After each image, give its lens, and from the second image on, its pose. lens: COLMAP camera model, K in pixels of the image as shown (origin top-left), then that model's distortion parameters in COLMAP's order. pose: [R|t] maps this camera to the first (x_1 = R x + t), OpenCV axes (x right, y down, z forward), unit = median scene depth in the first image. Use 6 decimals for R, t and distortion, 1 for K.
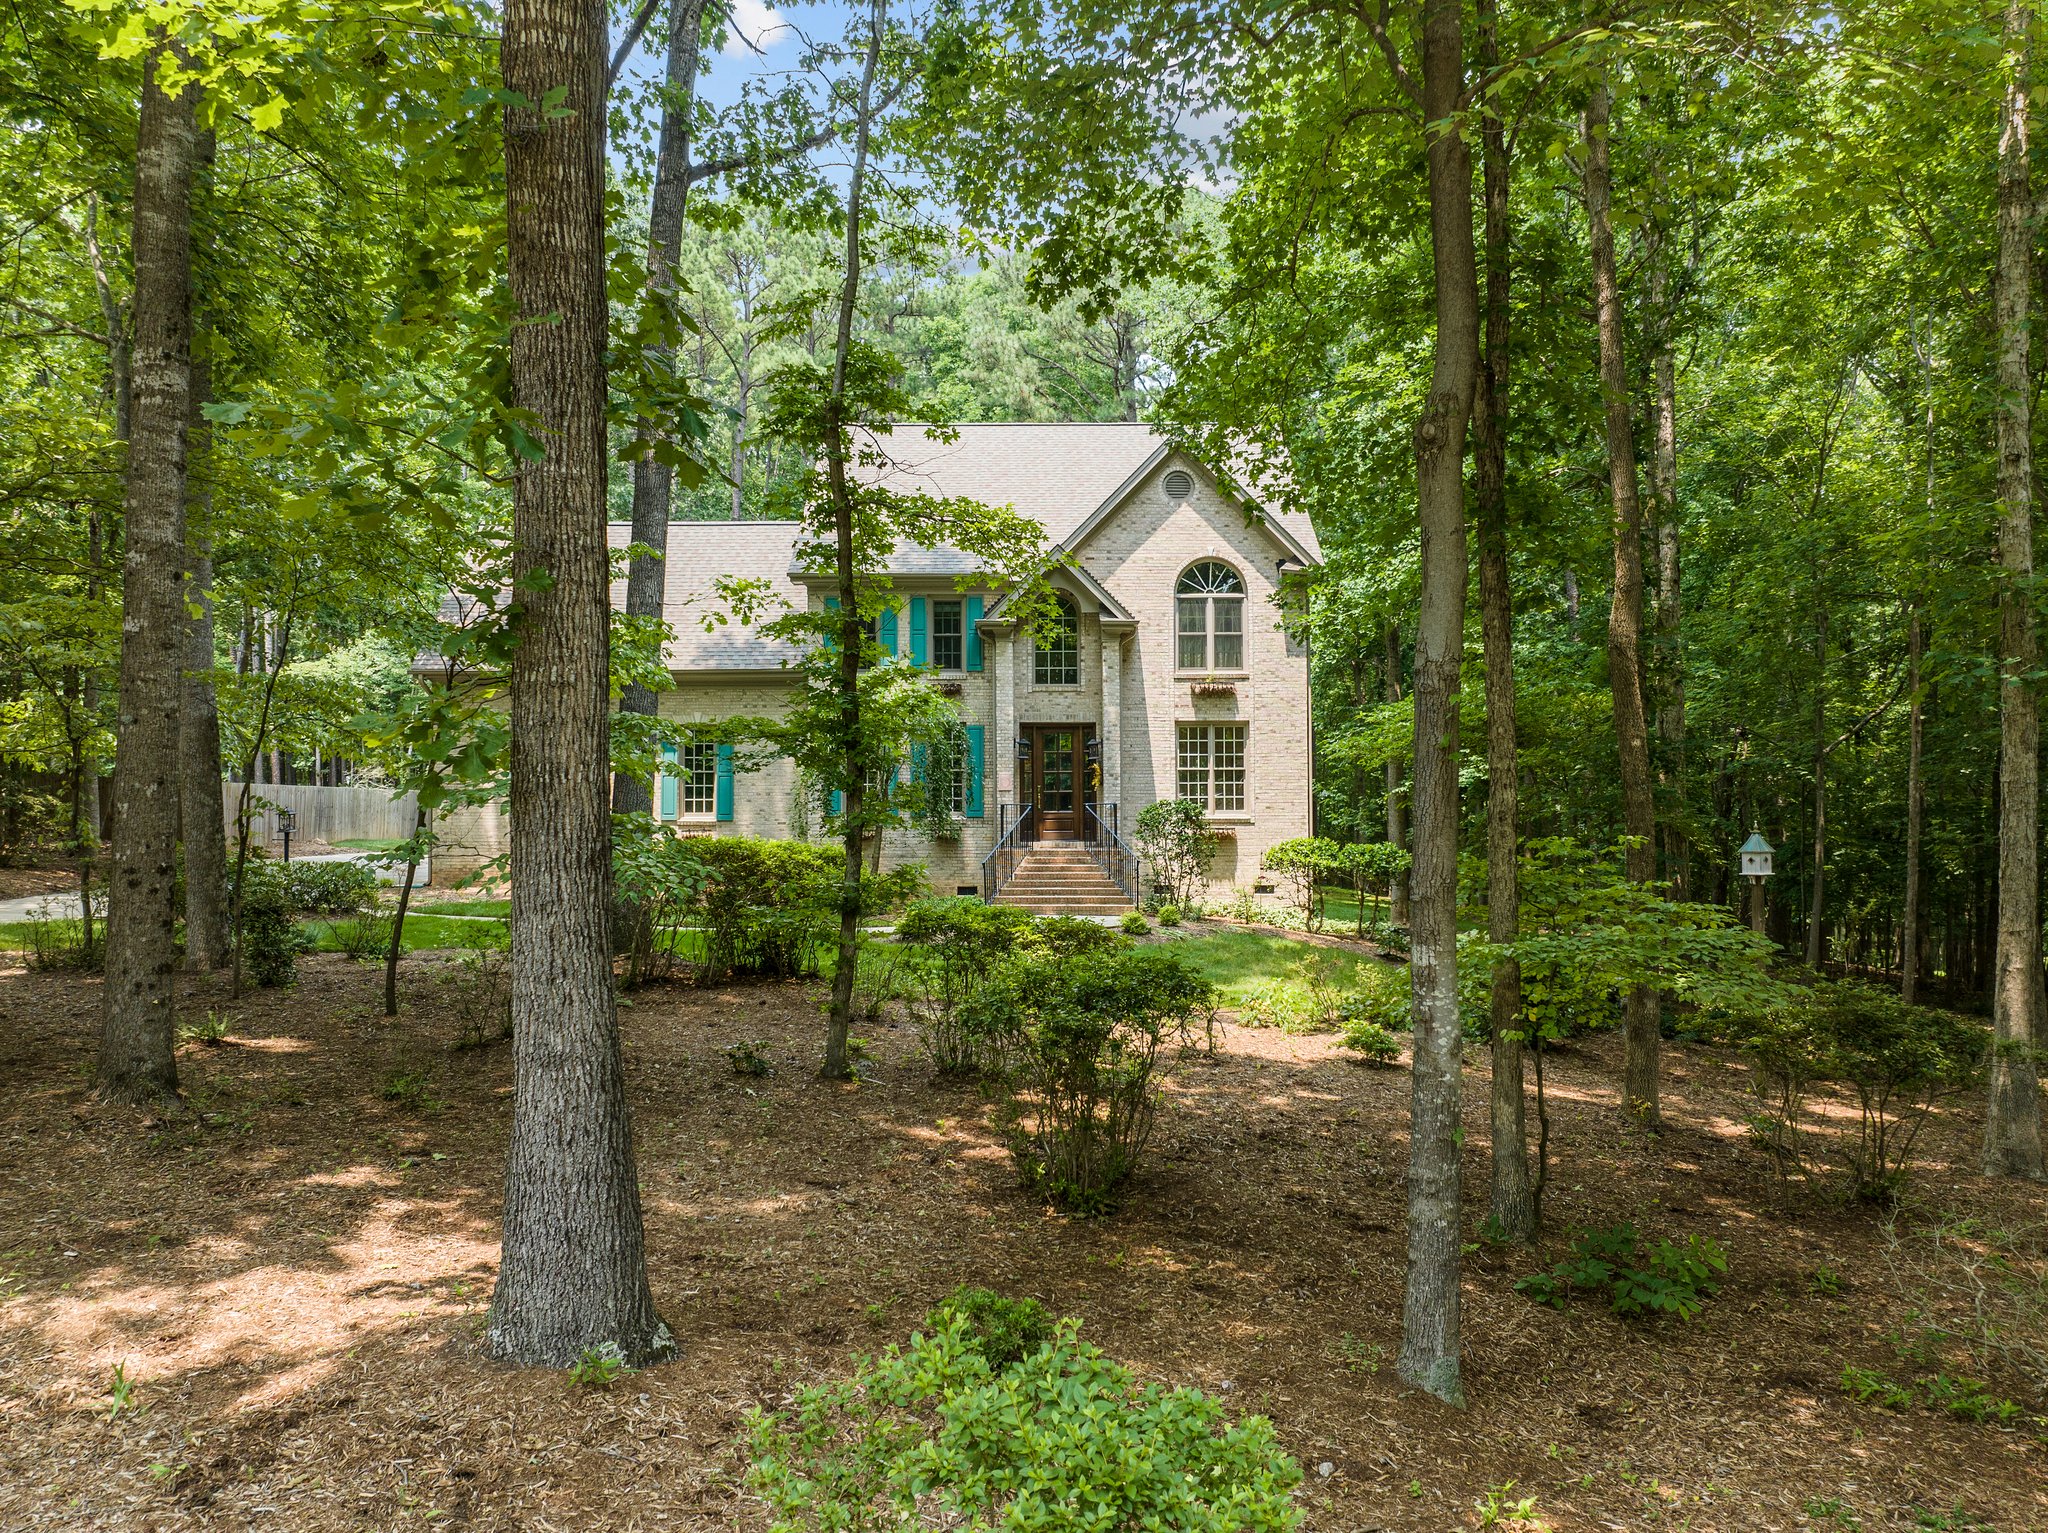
lens RADIAL K [[1453.6, 0, 1027.8], [0, 1453.6, 758.1], [0, 0, 1]] dist [-0.037673, -0.002541]
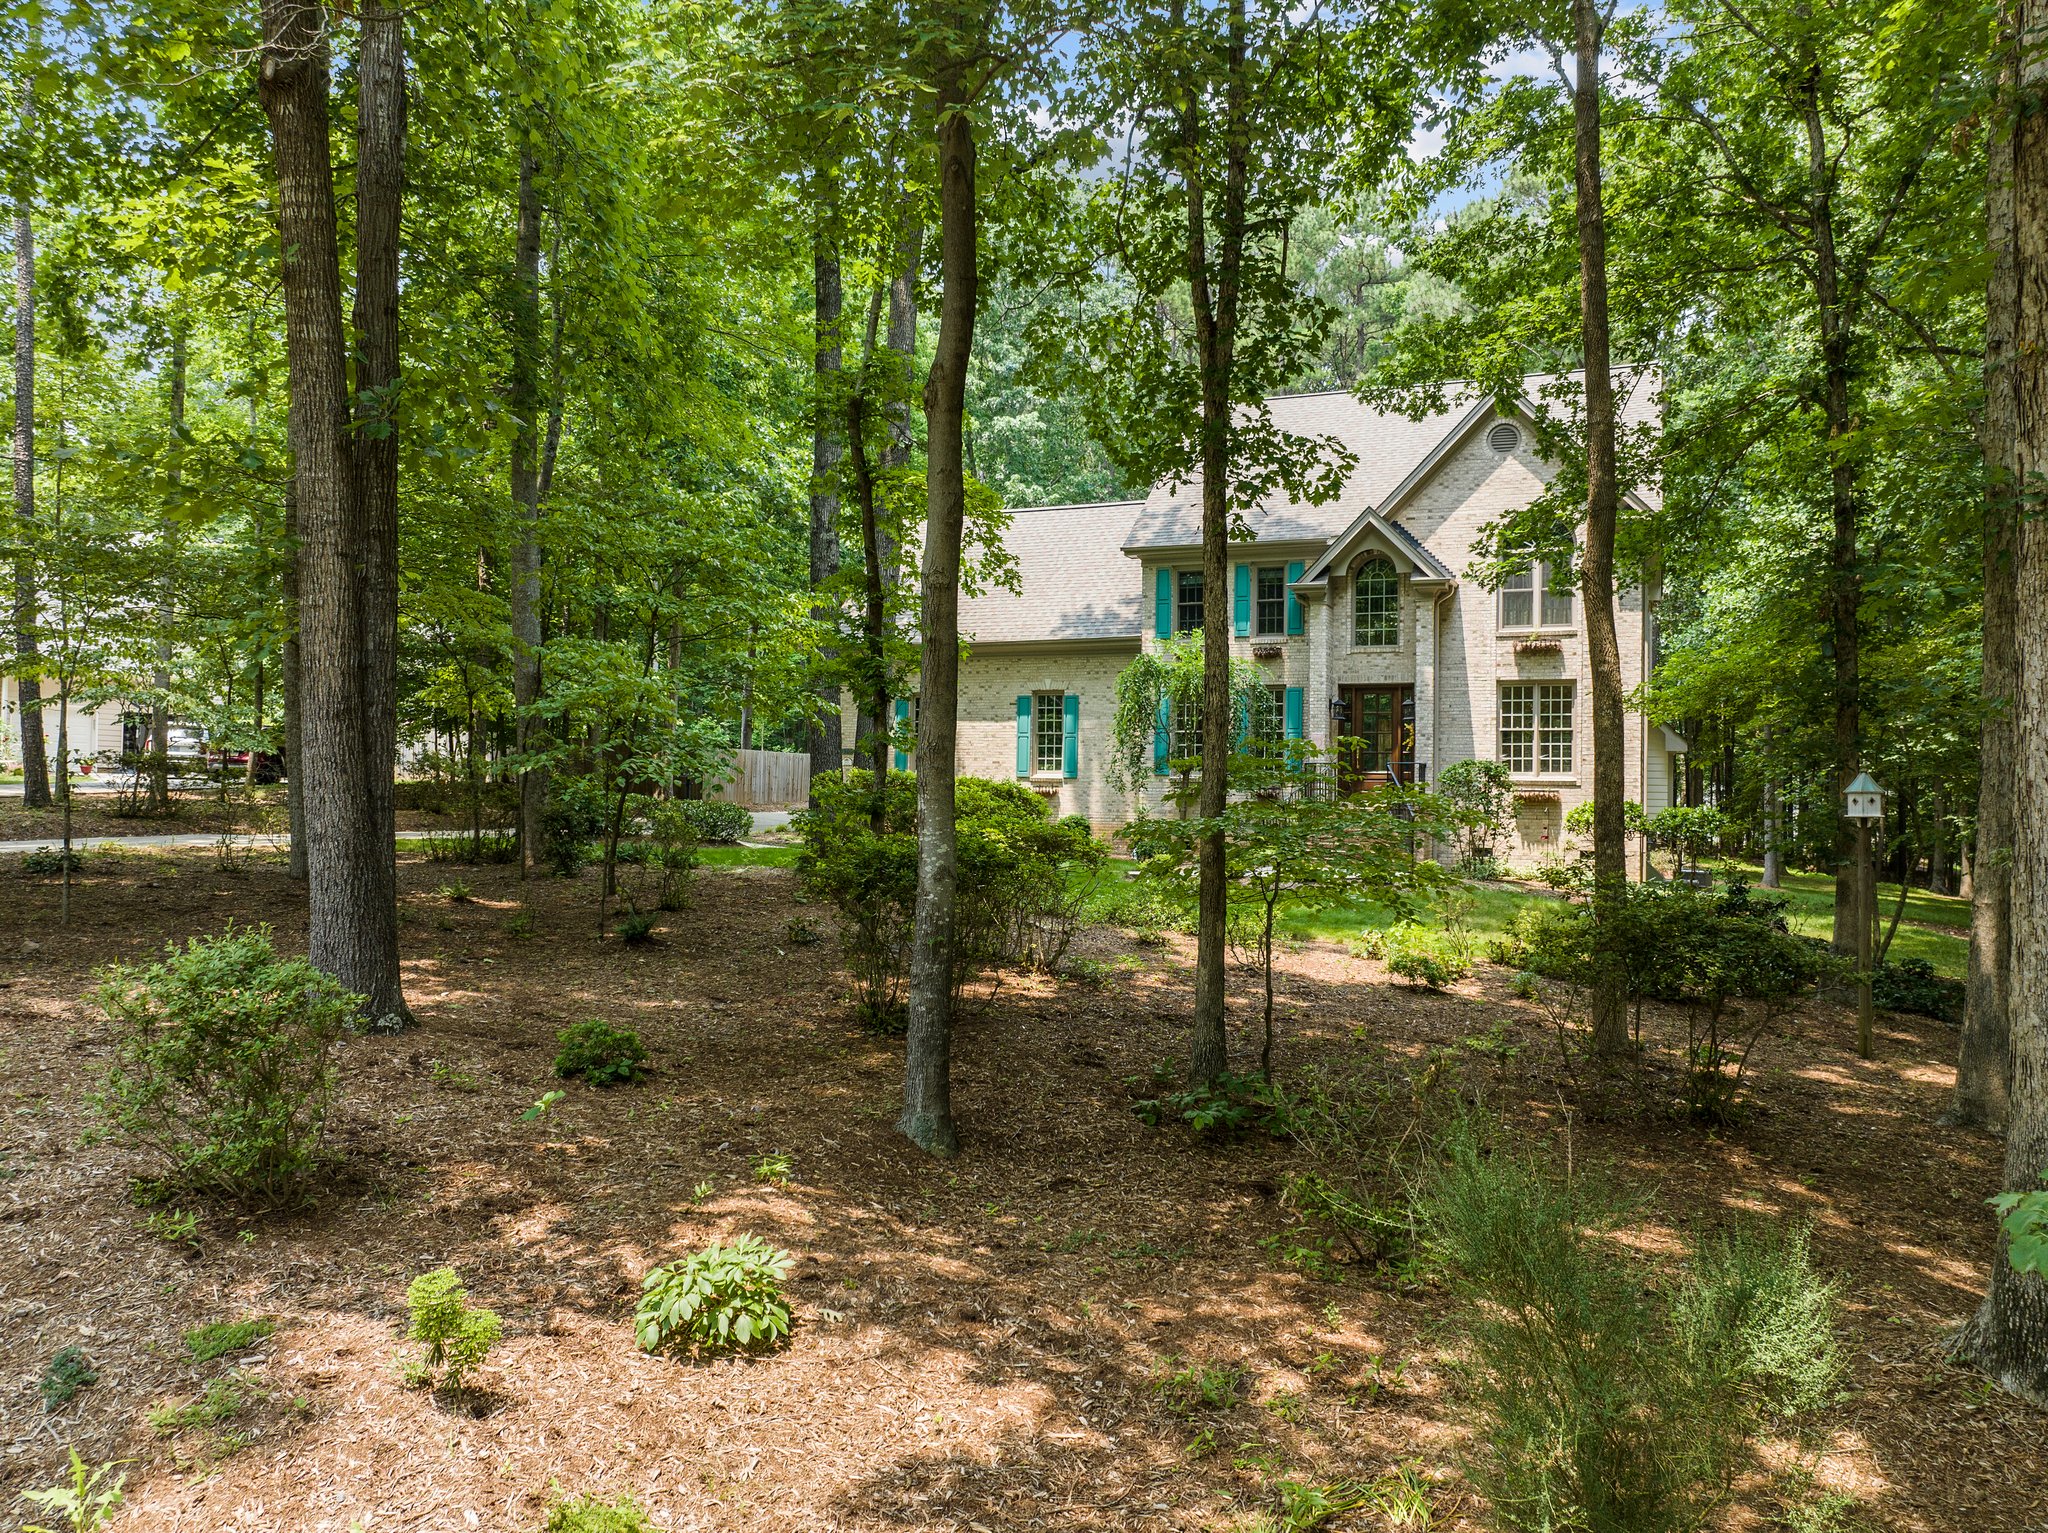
lens RADIAL K [[1493.4, 0, 1024.8], [0, 1493.4, 729.4], [0, 0, 1]] dist [-0.014493, -0.002519]
pose [[0.920459, -0.001807, -0.390835, 0.200829], [-0.002695, 0.999936, -0.010968, 0.019231], [0.390830, 0.011149, 0.920395, -0.045538]]
